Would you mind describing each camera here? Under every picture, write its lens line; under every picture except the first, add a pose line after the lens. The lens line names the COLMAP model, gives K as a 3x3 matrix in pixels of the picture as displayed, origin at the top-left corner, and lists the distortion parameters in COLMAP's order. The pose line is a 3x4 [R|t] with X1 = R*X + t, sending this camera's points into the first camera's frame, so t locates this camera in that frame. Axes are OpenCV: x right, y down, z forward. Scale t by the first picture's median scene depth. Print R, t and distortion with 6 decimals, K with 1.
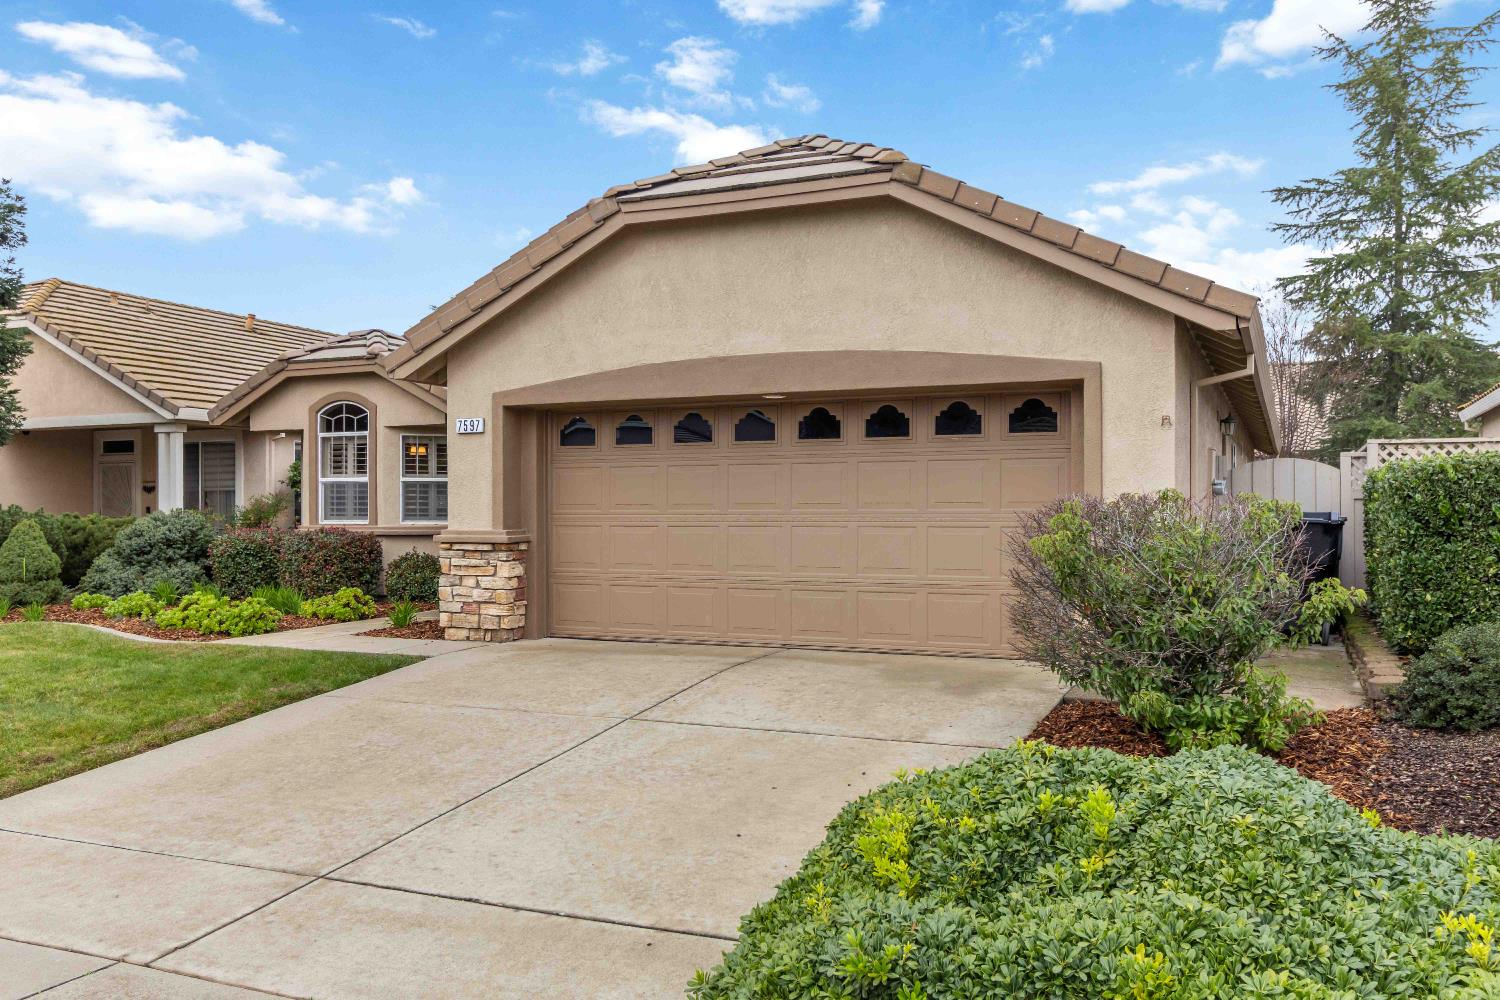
lens RADIAL K [[1227.4, 0, 751.3], [0, 1227.4, 513.4], [0, 0, 1]] dist [0.010929, 0.004179]
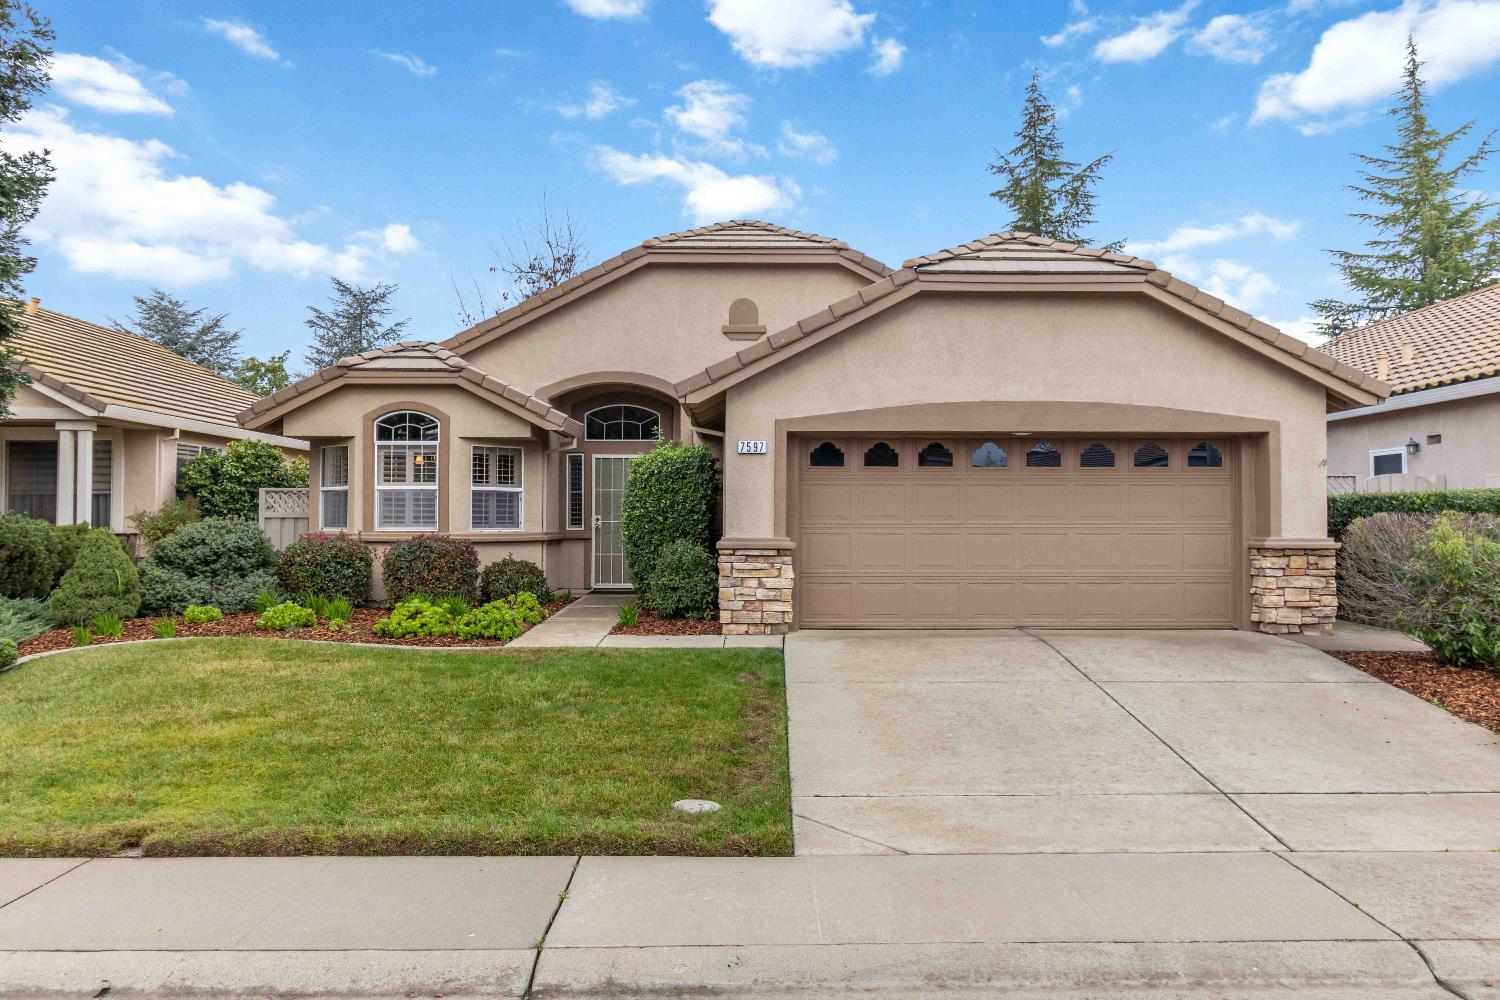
lens RADIAL K [[1145.9, 0, 765.2], [0, 1145.9, 493.4], [0, 0, 1]] dist [-0.002772, 0.008282]
pose [[0.903964, 0.011845, 0.427443, -0.673948], [-0.003206, 0.999776, -0.020925, -0.005482], [-0.427596, 0.017545, 0.903800, 0.024911]]
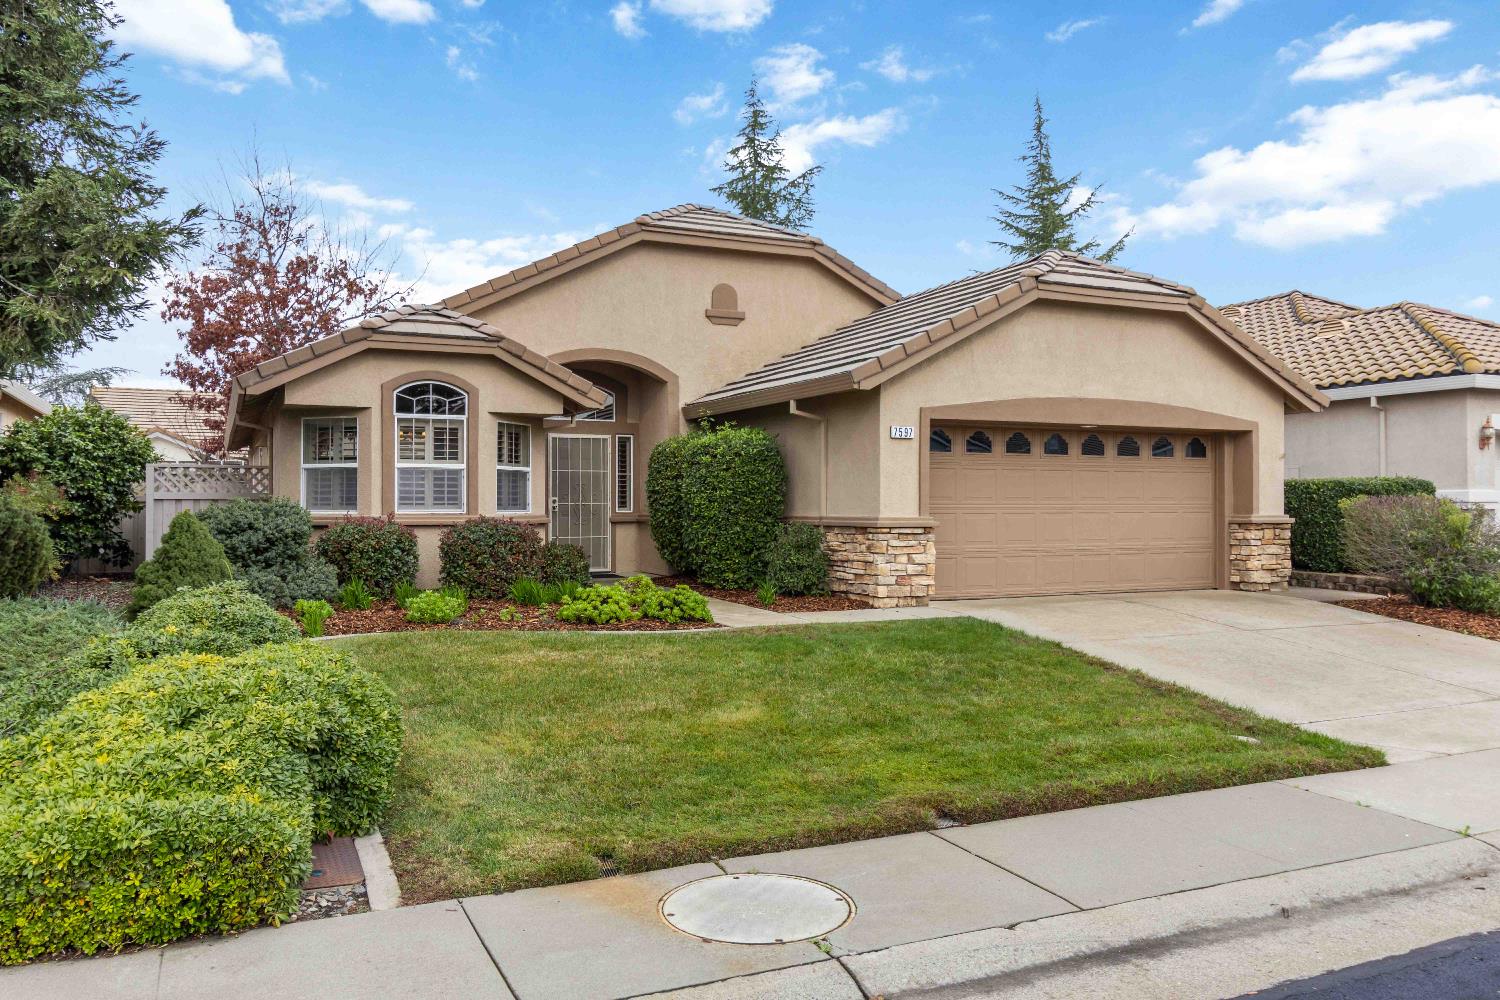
lens RADIAL K [[1145.9, 0, 759.7], [0, 1145.9, 502.7], [0, 0, 1]] dist [-0.002772, 0.008282]
pose [[0.645763, 0.001657, 0.763536, -1.194381], [-0.002896, 0.999996, 0.000279, -0.000805], [-0.763533, -0.002392, 0.645765, 0.366007]]
